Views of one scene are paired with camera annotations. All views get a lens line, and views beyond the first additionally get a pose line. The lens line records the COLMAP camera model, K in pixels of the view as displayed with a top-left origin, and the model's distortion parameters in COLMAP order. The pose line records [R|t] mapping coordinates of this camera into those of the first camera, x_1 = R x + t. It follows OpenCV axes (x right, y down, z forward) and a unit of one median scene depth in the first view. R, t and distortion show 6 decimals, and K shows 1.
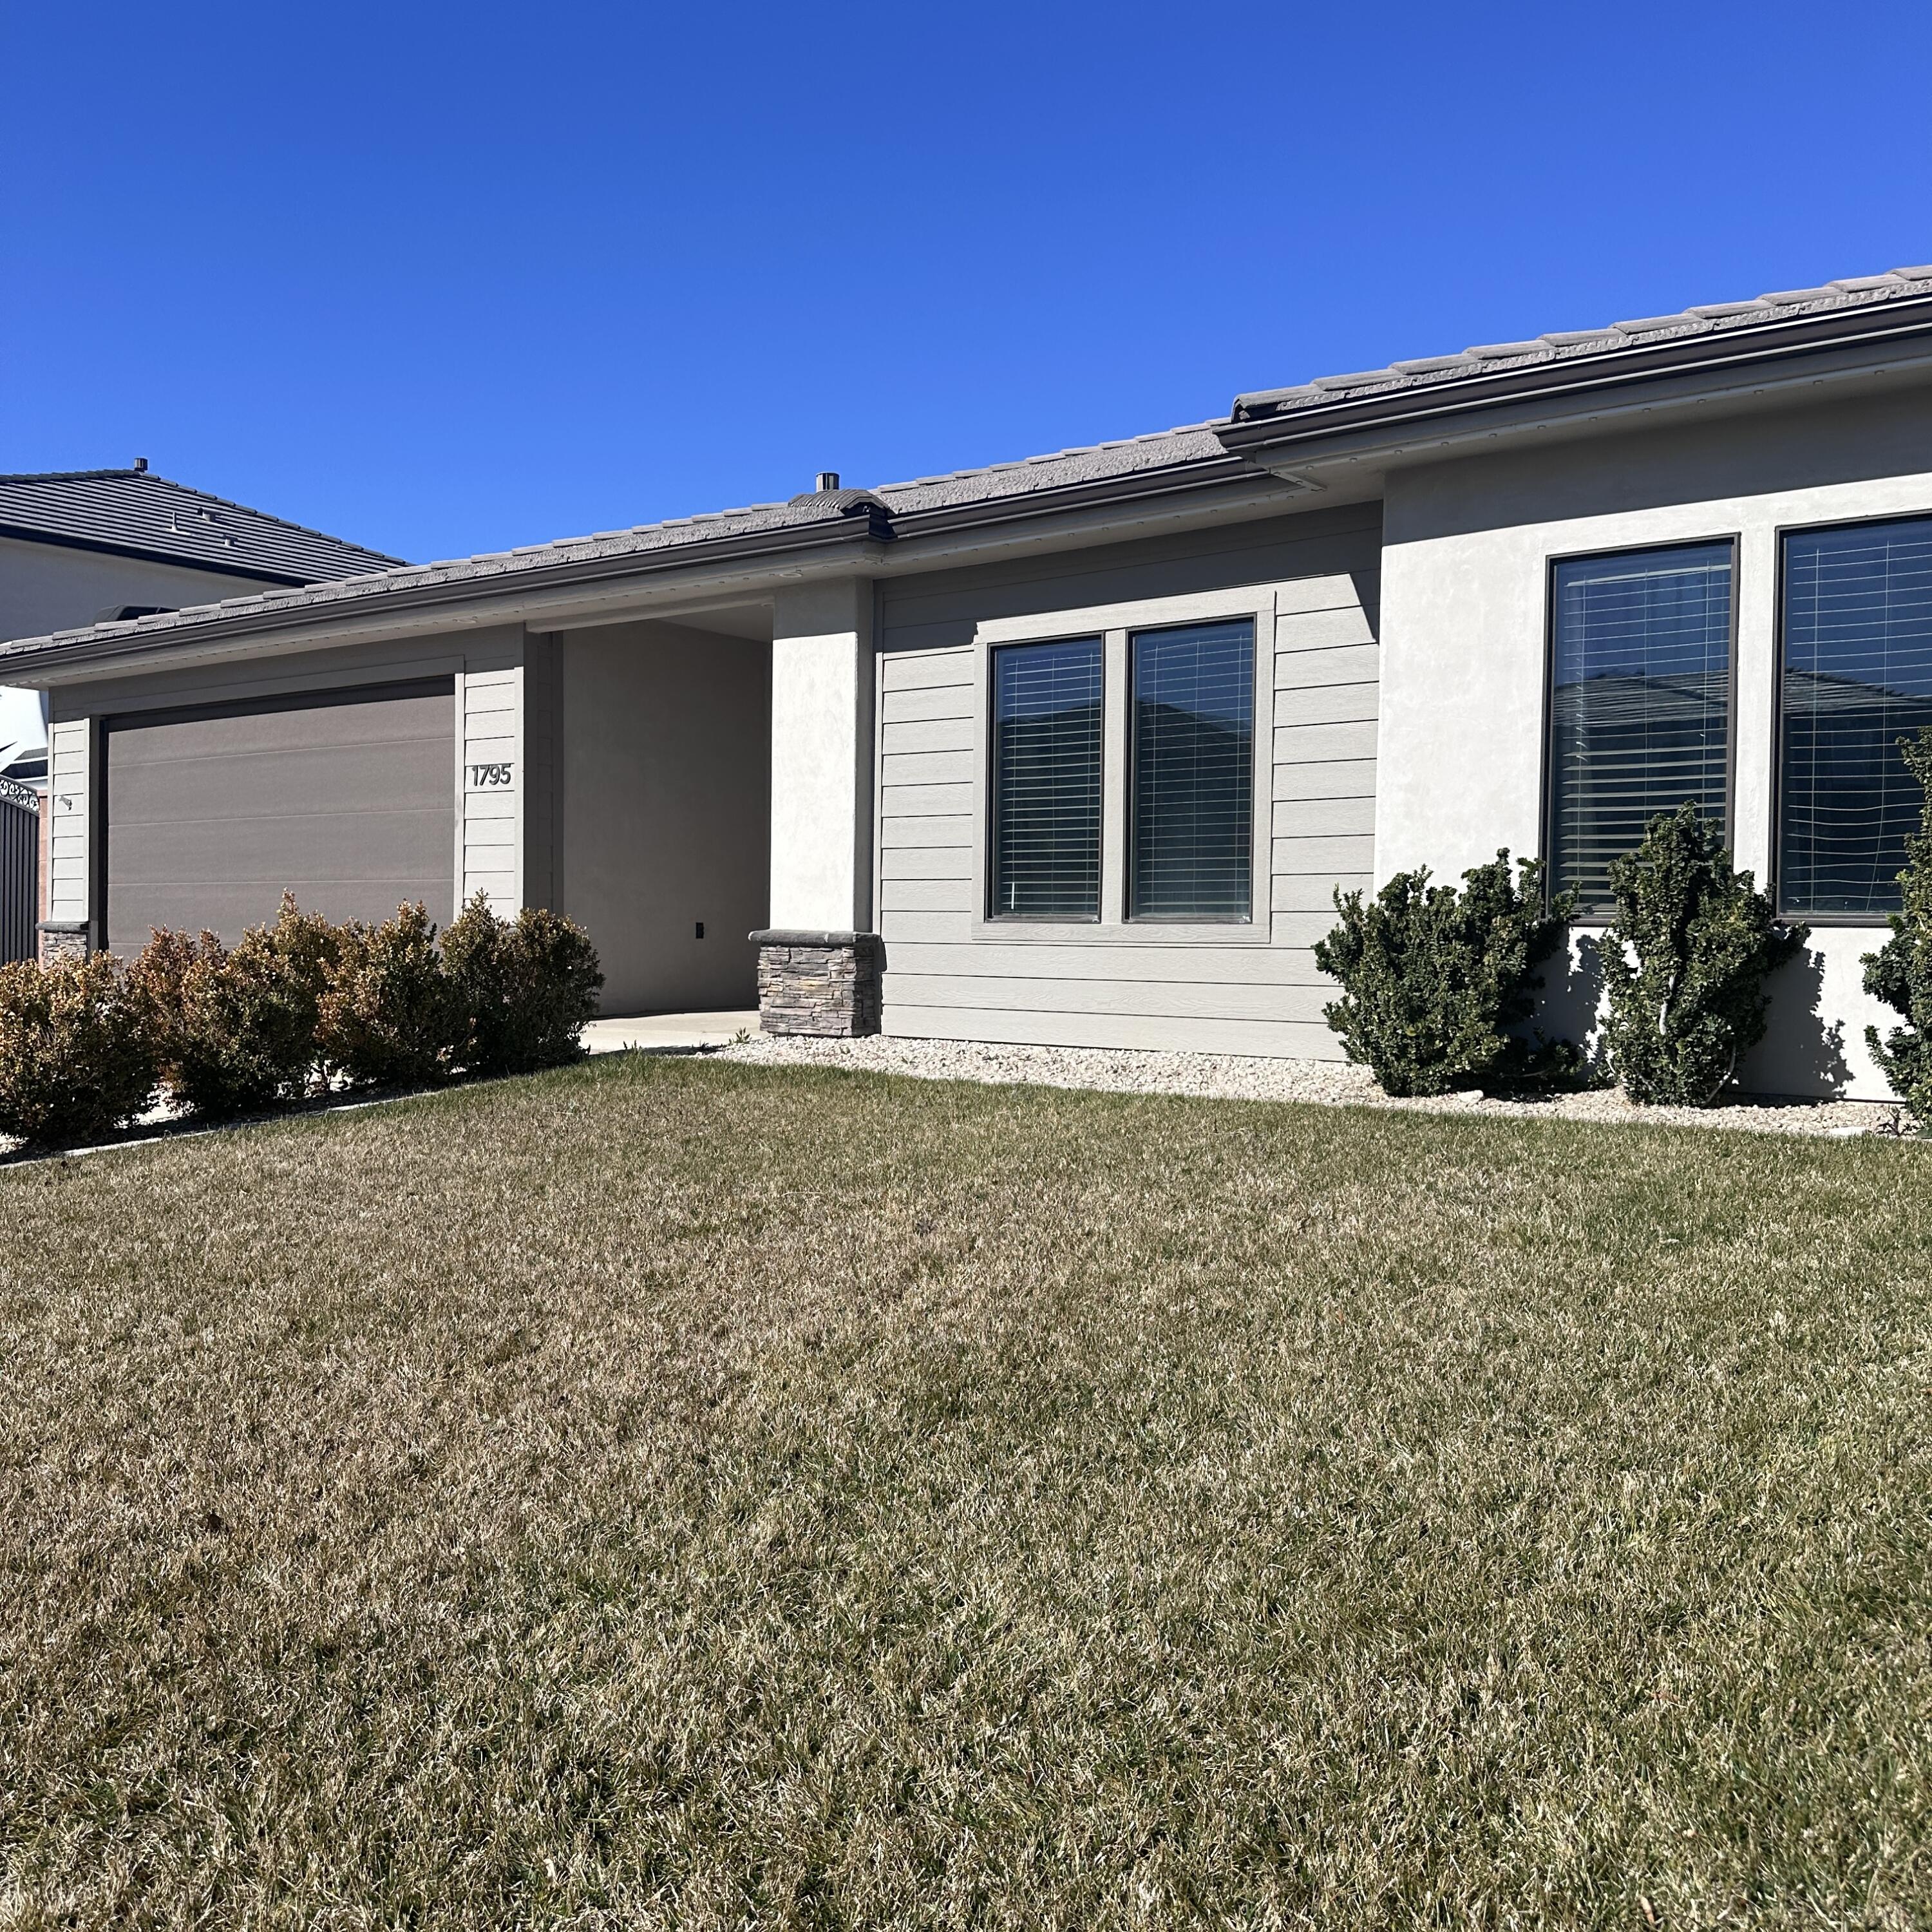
lens RADIAL K [[1747.5, 0, 966.0], [0, 1747.5, 966.0], [0, 0, 1]] dist [0.177821, -0.393705]
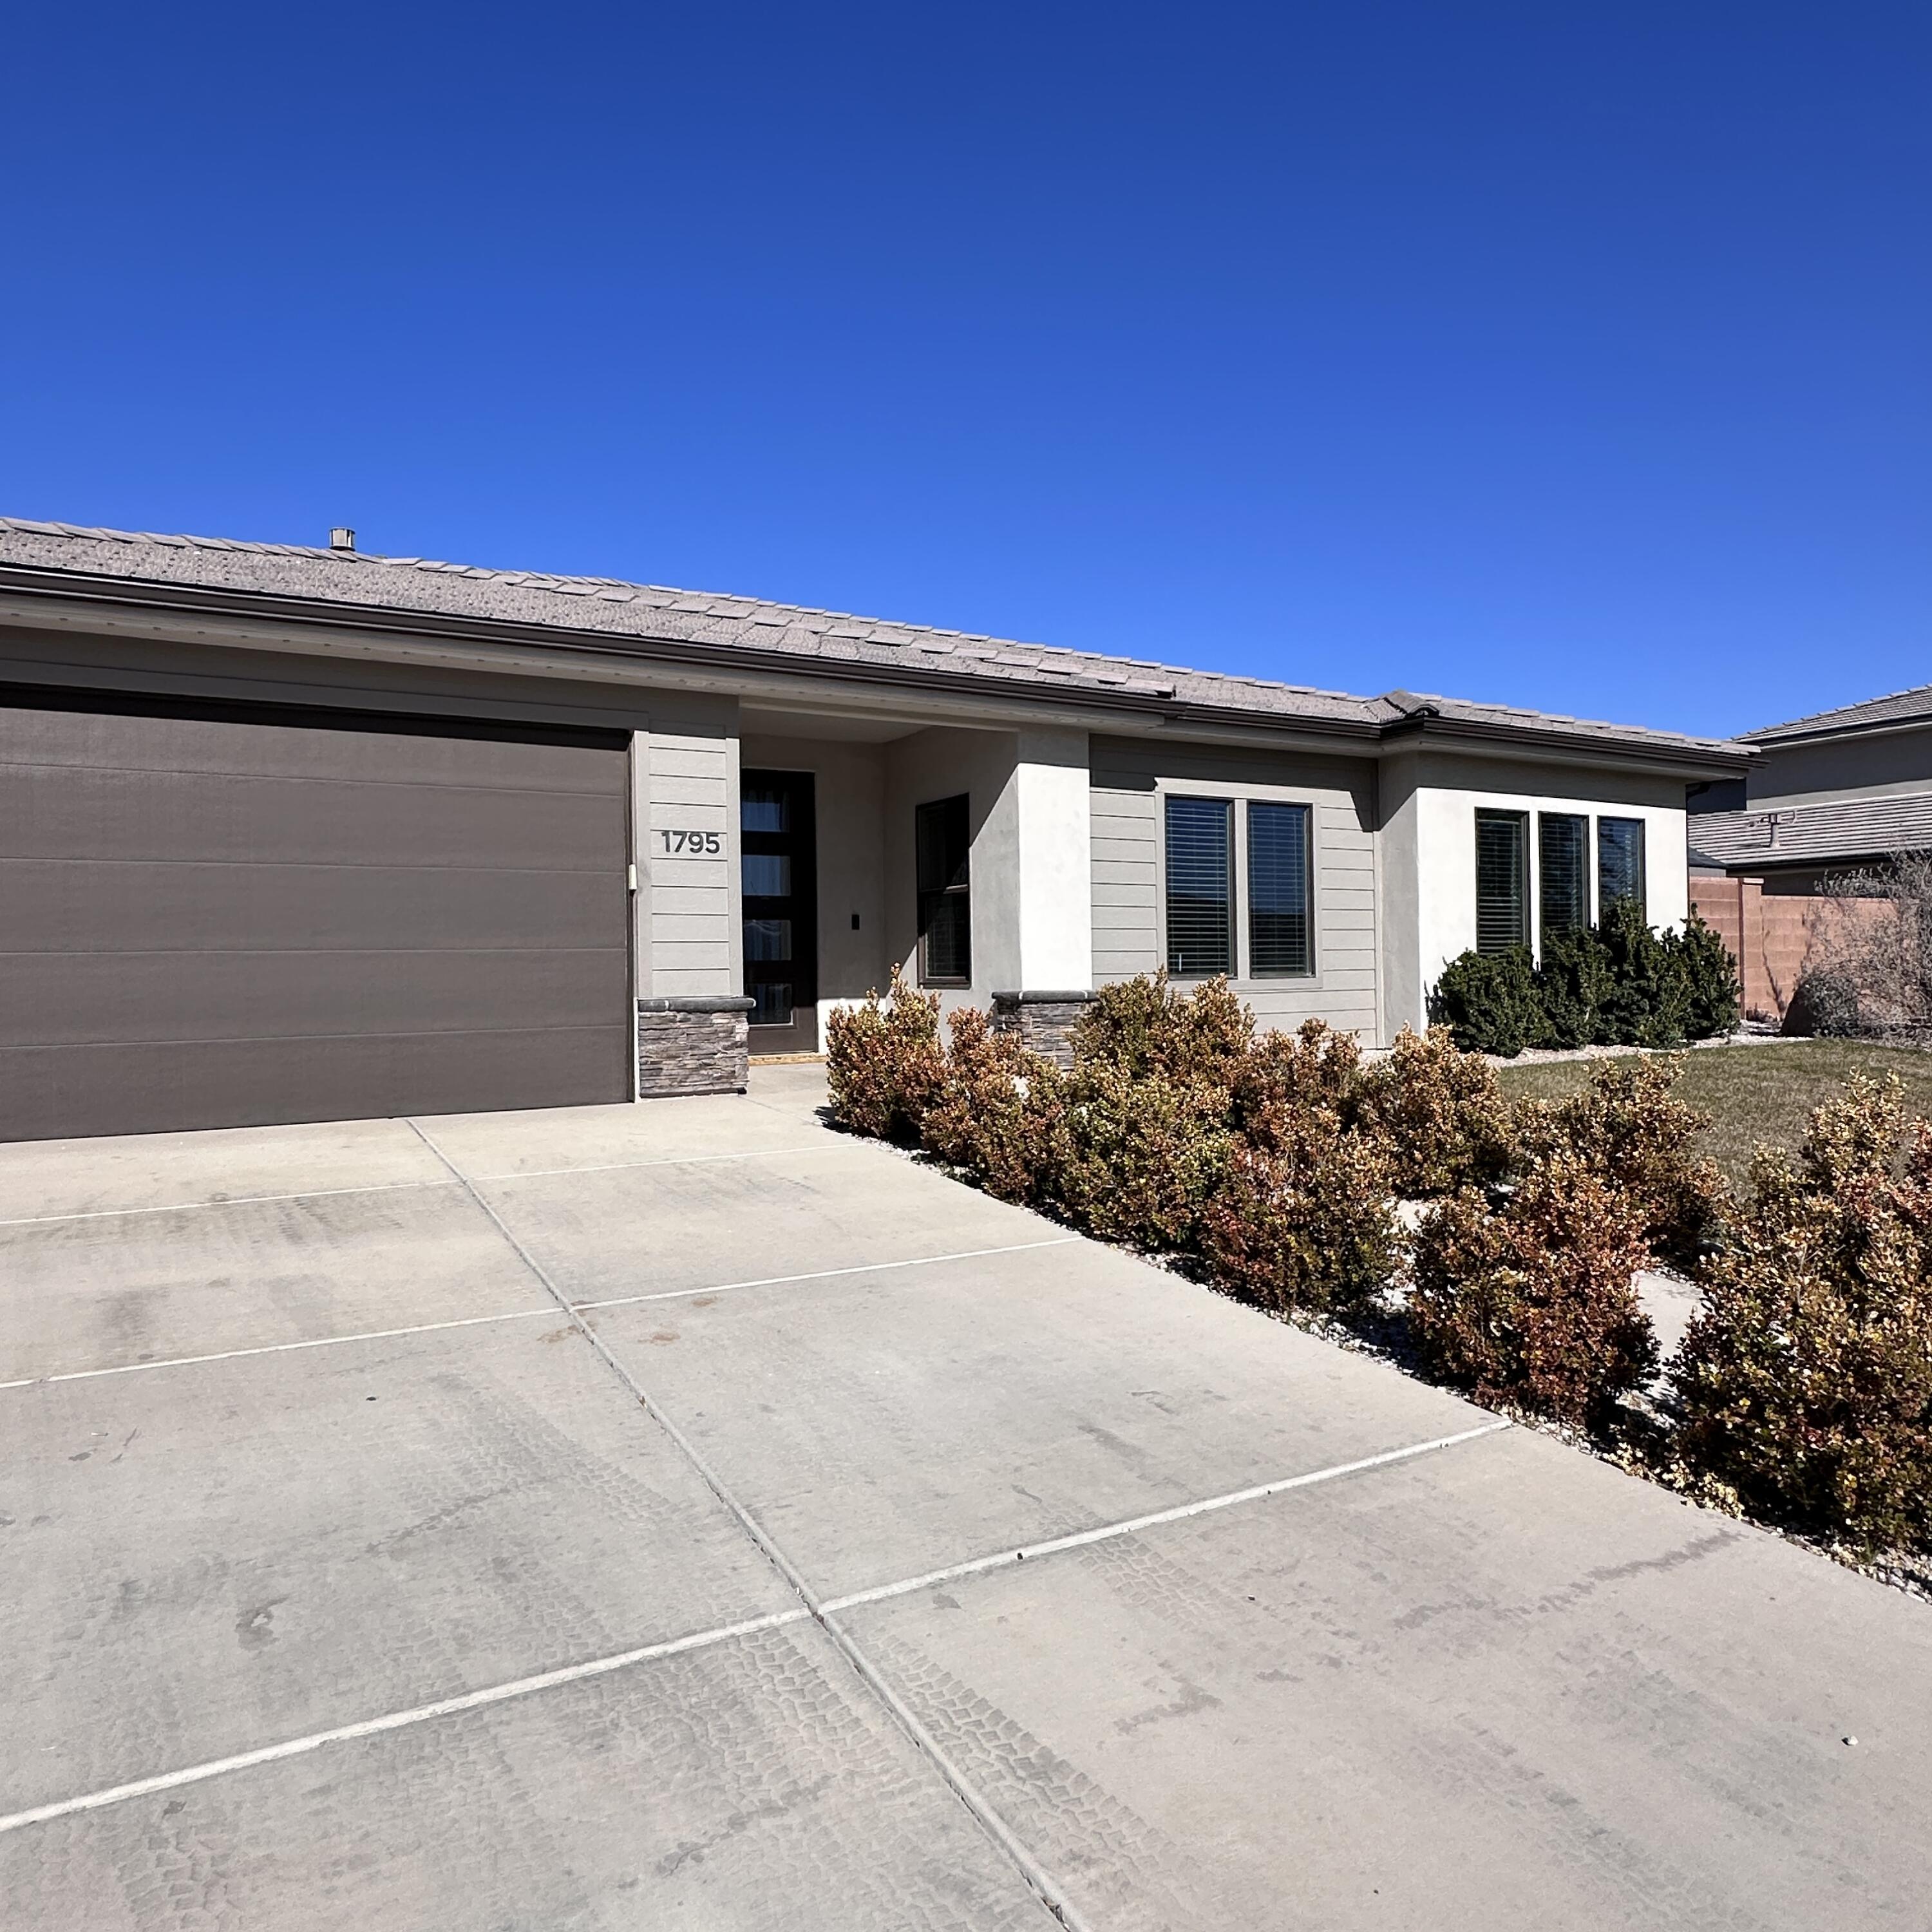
lens RADIAL K [[1287.3, 0, 966.0], [0, 1287.3, 966.0], [0, 0, 1]] dist [0.006746, -0.047446]
pose [[0.417664, 0.002054, 0.908599, -1.662374], [0.048757, 0.998506, -0.024669, -0.030631], [-0.907293, 0.054604, 0.416940, 1.124217]]
